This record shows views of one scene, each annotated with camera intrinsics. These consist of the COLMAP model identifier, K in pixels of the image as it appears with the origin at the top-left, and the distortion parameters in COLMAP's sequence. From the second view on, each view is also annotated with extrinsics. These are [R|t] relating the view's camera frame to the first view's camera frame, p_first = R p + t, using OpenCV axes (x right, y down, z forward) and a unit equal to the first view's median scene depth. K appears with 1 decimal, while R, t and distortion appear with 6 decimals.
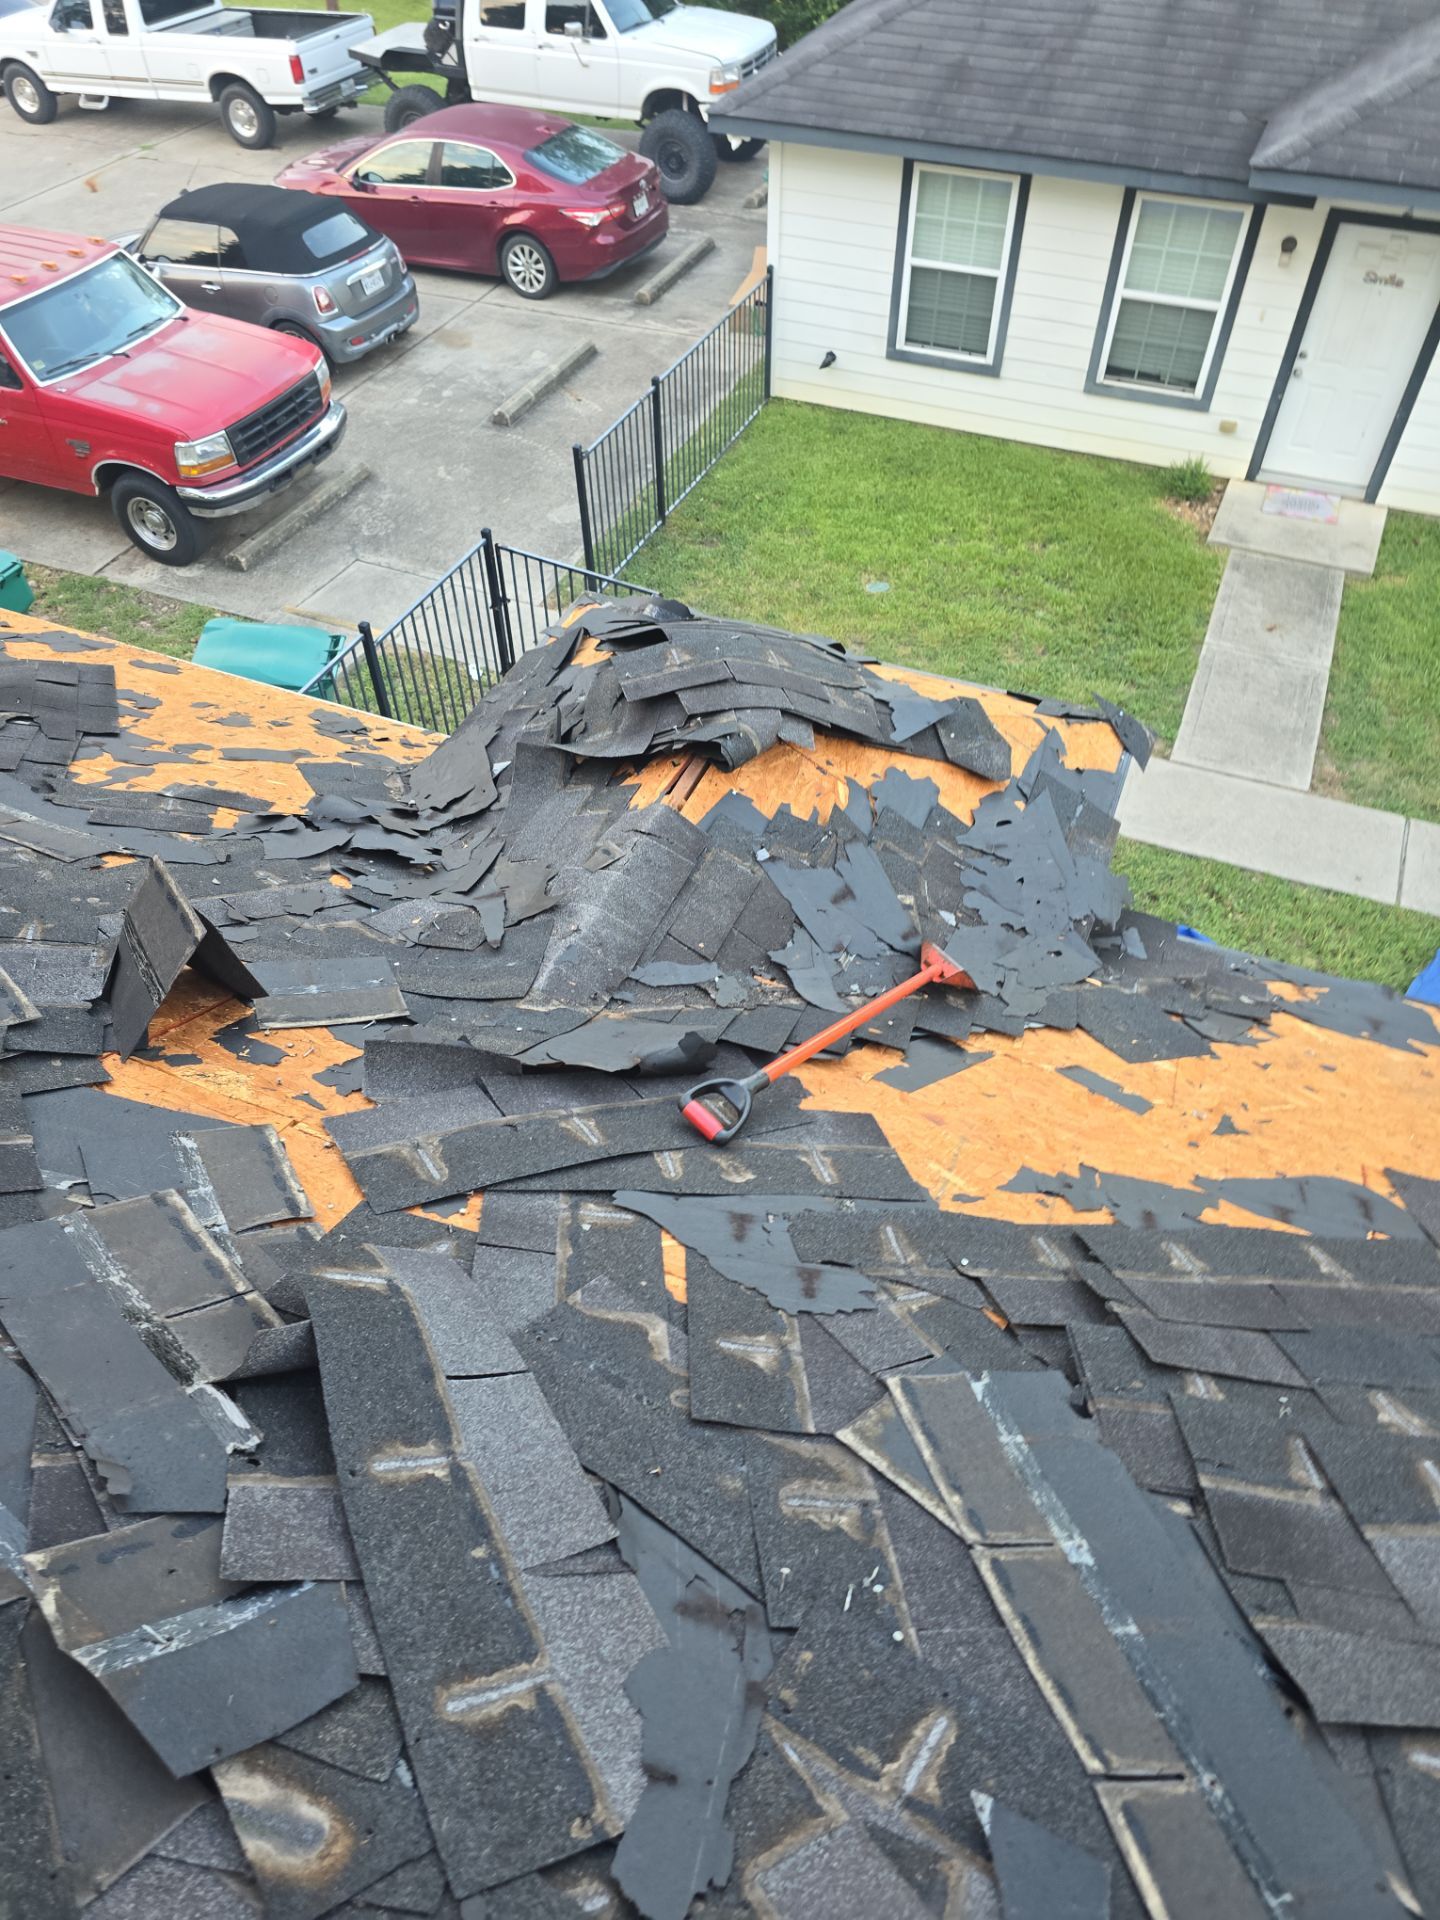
lens RADIAL K [[1309.0, 0, 709.4], [0, 1309.0, 983.3], [0, 0, 1]] dist [0.053349, -0.042493]
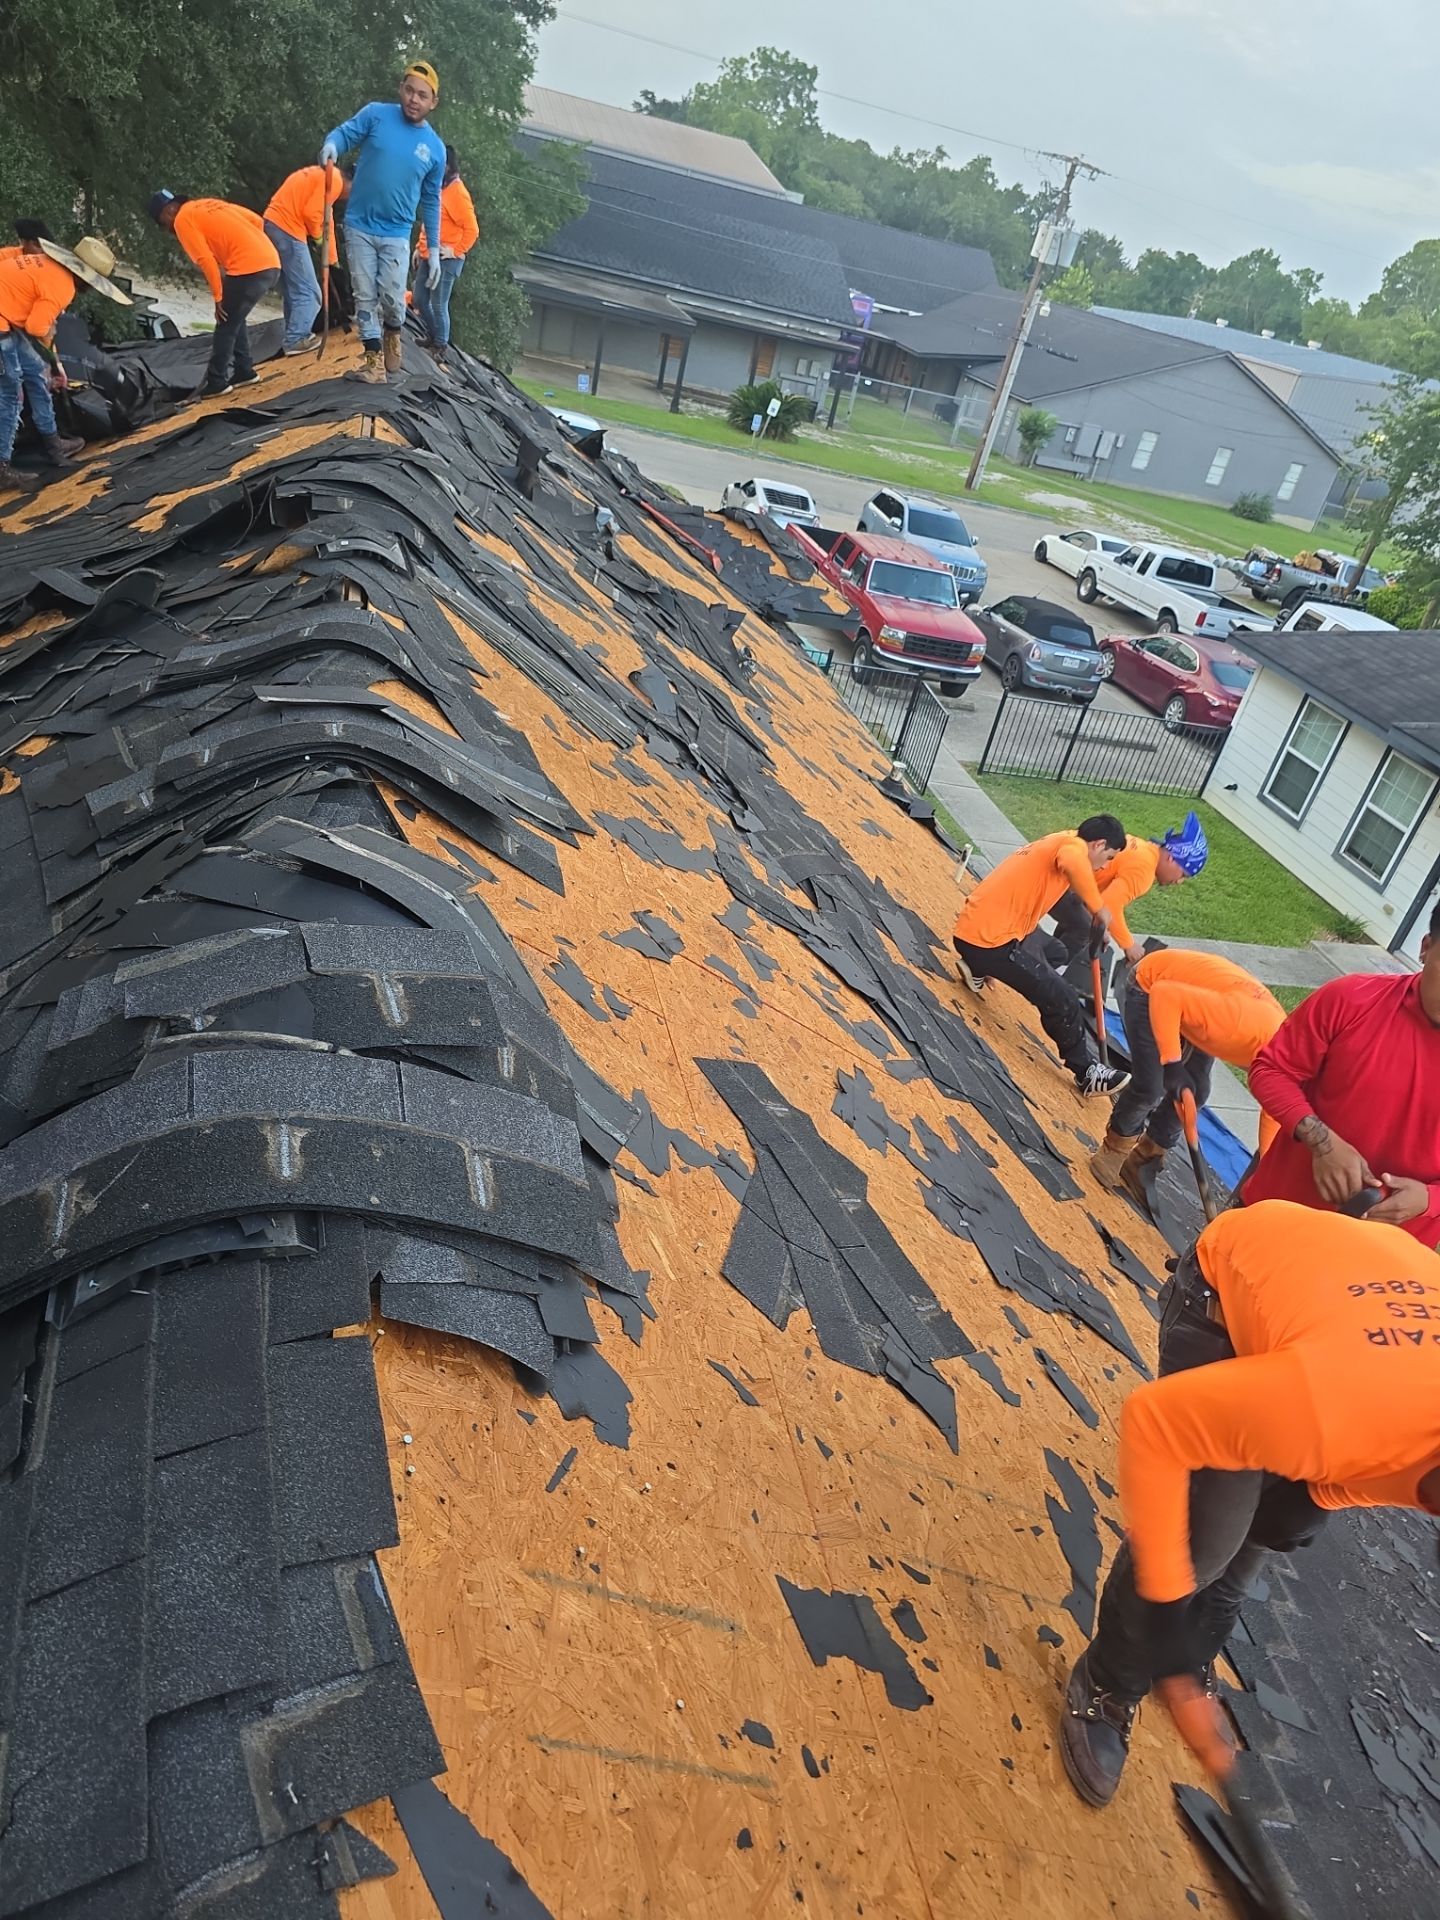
lens RADIAL K [[1309.0, 0, 709.4], [0, 1309.0, 983.3], [0, 0, 1]] dist [0.053349, -0.042493]
pose [[0.561527, 0.532276, -0.633537, 0.878715], [-0.742518, 0.662029, -0.101907, 0.316059], [0.365178, 0.527636, 0.766971, -0.324595]]
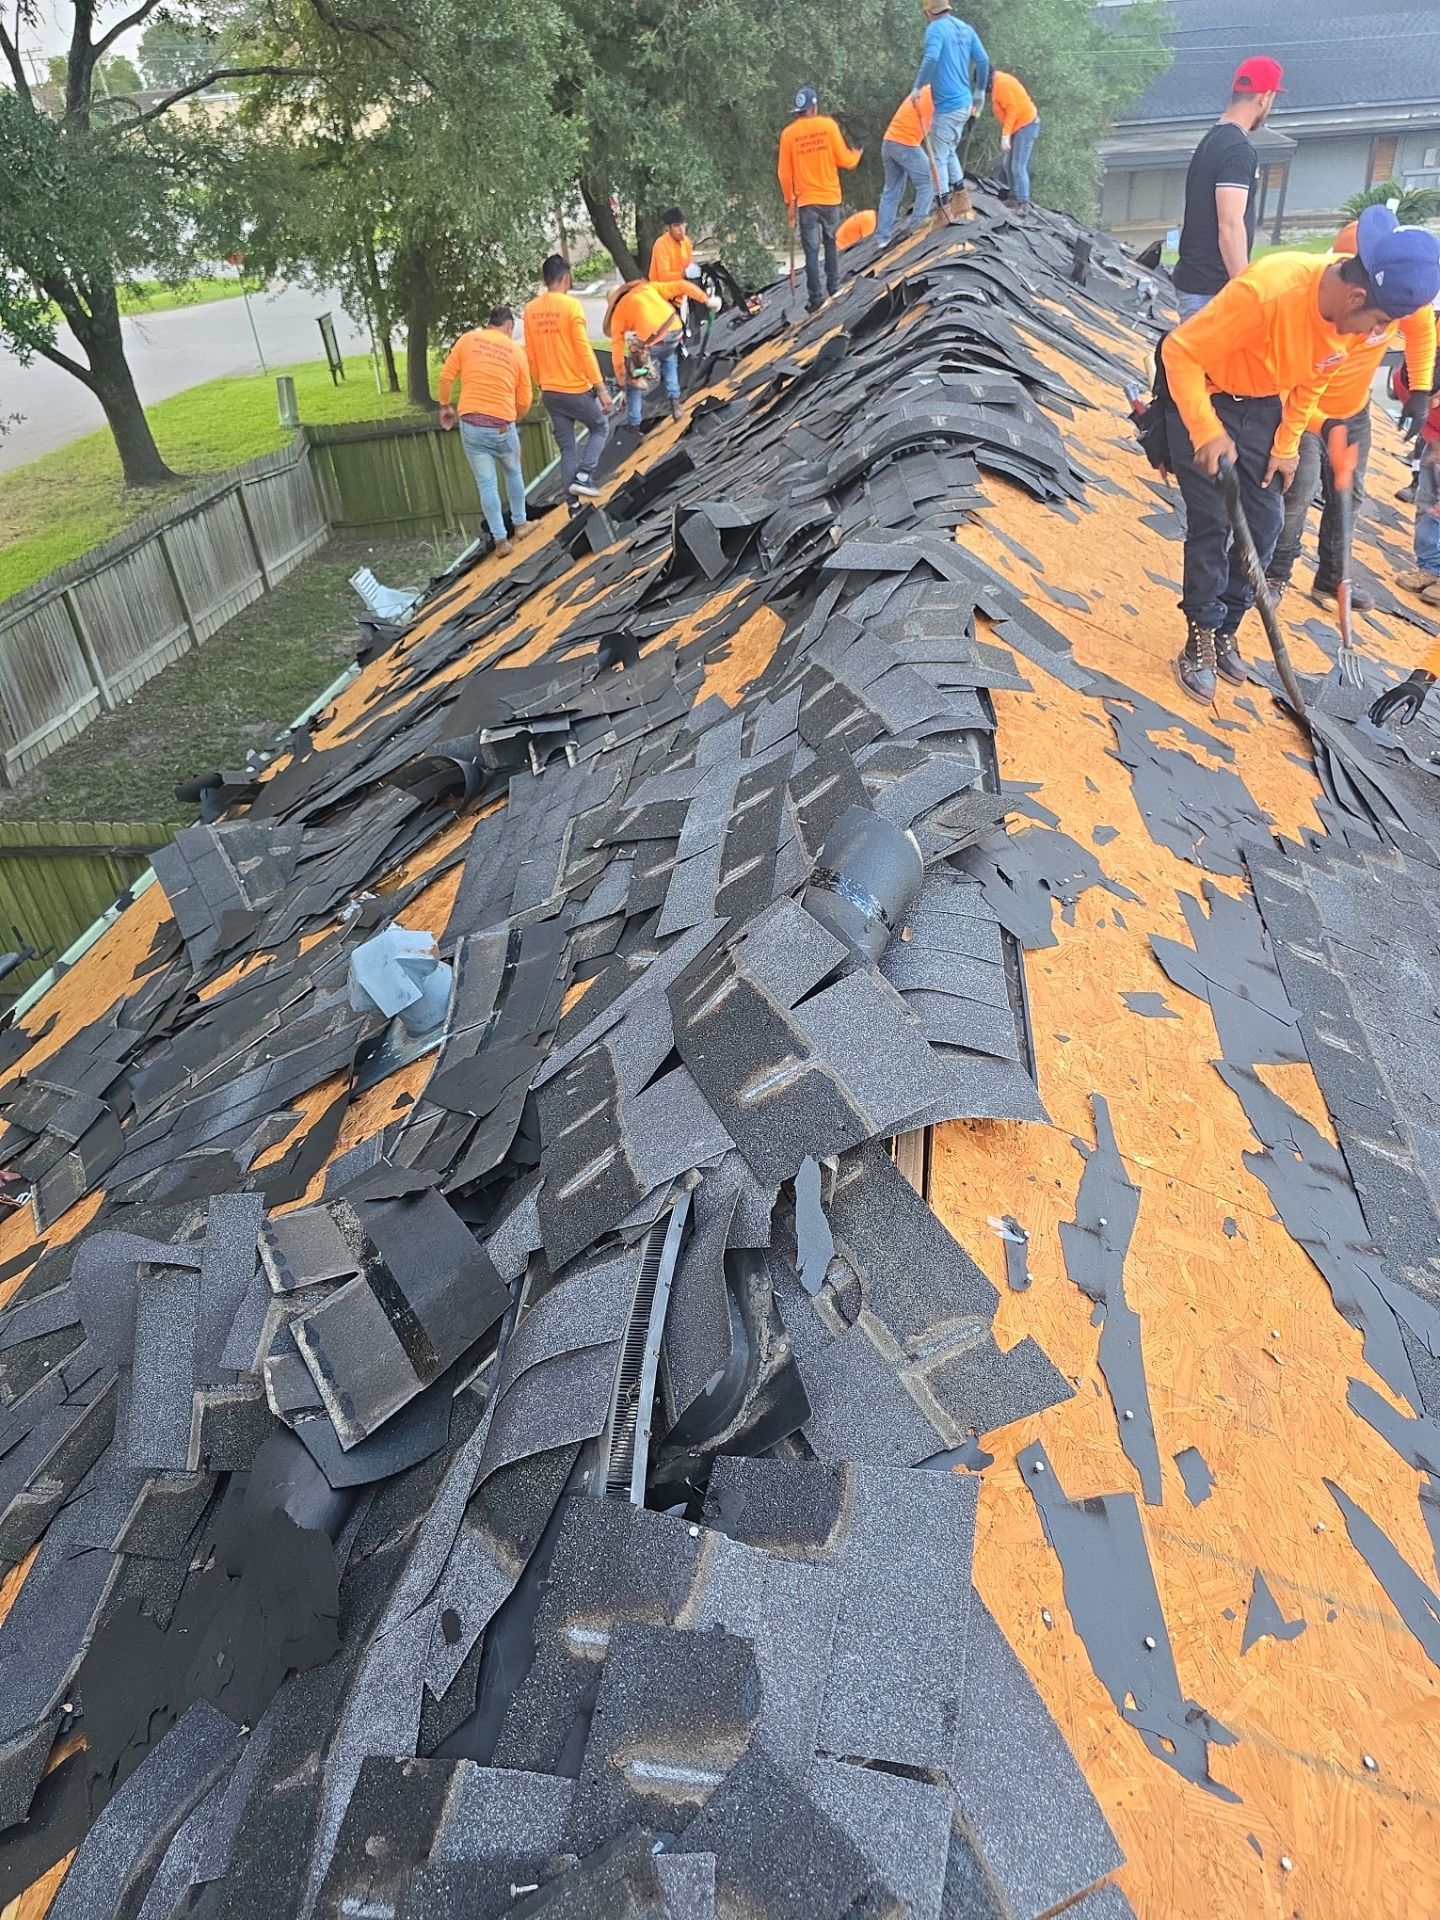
lens RADIAL K [[1309.0, 0, 709.4], [0, 1309.0, 983.3], [0, 0, 1]] dist [0.053349, -0.042493]
pose [[0.249270, 0.548399, -0.798200, 1.714981], [-0.678636, 0.686912, 0.260008, 0.589826], [0.690881, 0.476875, 0.543390, -0.552119]]
